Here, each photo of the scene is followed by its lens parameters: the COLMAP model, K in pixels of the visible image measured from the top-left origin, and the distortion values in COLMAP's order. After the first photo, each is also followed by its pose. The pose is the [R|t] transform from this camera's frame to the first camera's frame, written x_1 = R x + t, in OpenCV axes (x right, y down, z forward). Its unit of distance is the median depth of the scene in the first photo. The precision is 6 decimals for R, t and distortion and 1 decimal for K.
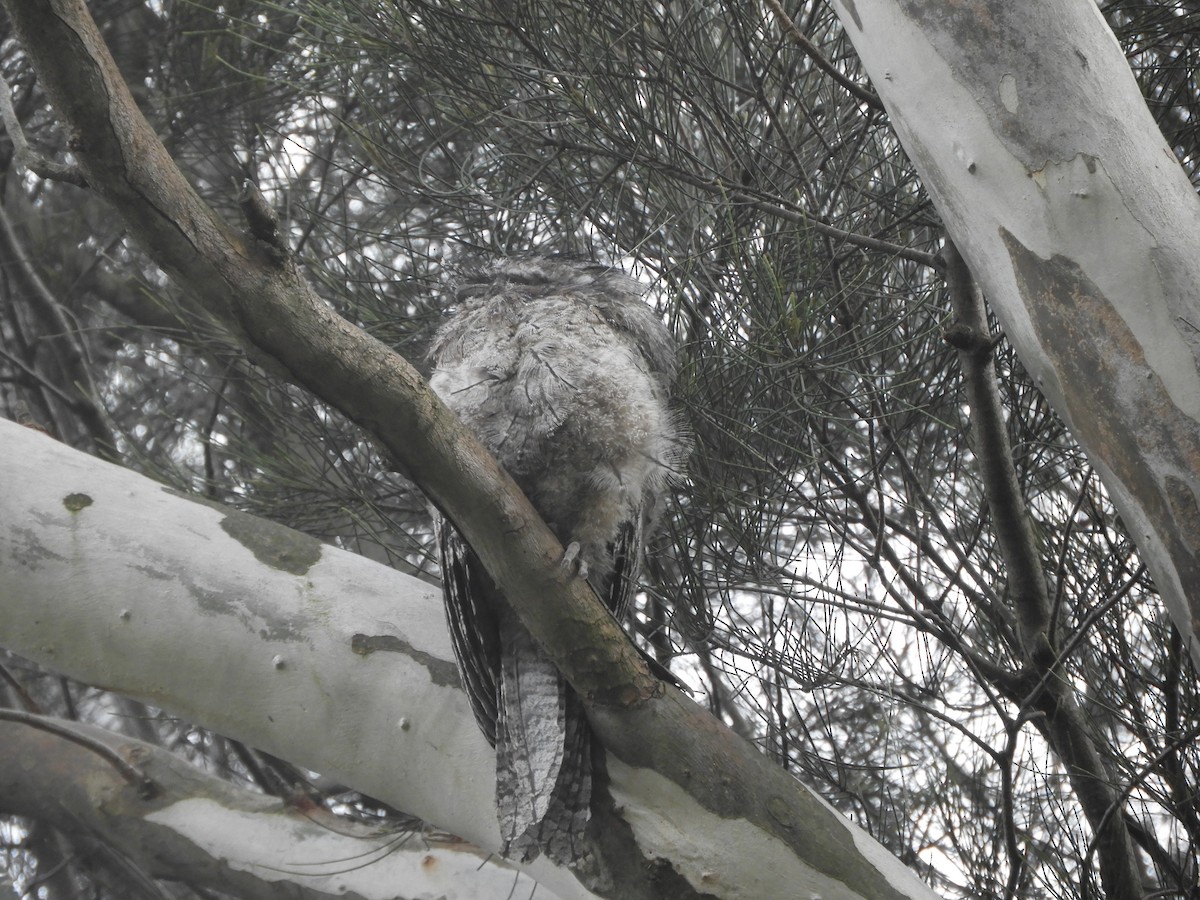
lens RADIAL K [[8304.5, 0, 600.4], [0, 8304.5, 449.9], [0, 0, 1]] dist [-0.373656, 0.000000]
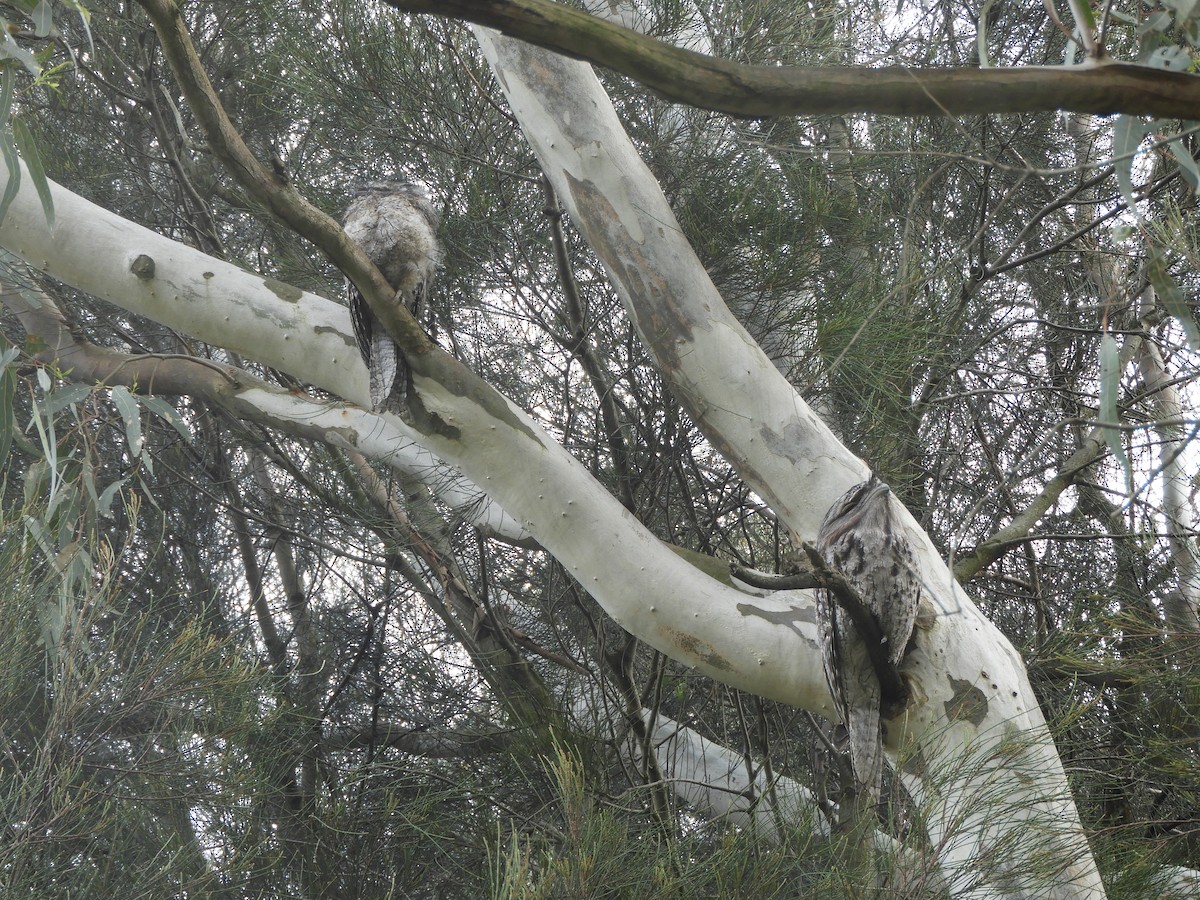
lens RADIAL K [[8304.5, 0, 600.5], [0, 8304.5, 450.9], [0, 0, 1]] dist [-0.373656, 0.000000]
pose [[0.998447, -0.003375, 0.055605, -0.085272], [0.003319, 0.999994, 0.001097, 0.058899], [-0.055608, -0.000911, 0.998452, -1.601206]]
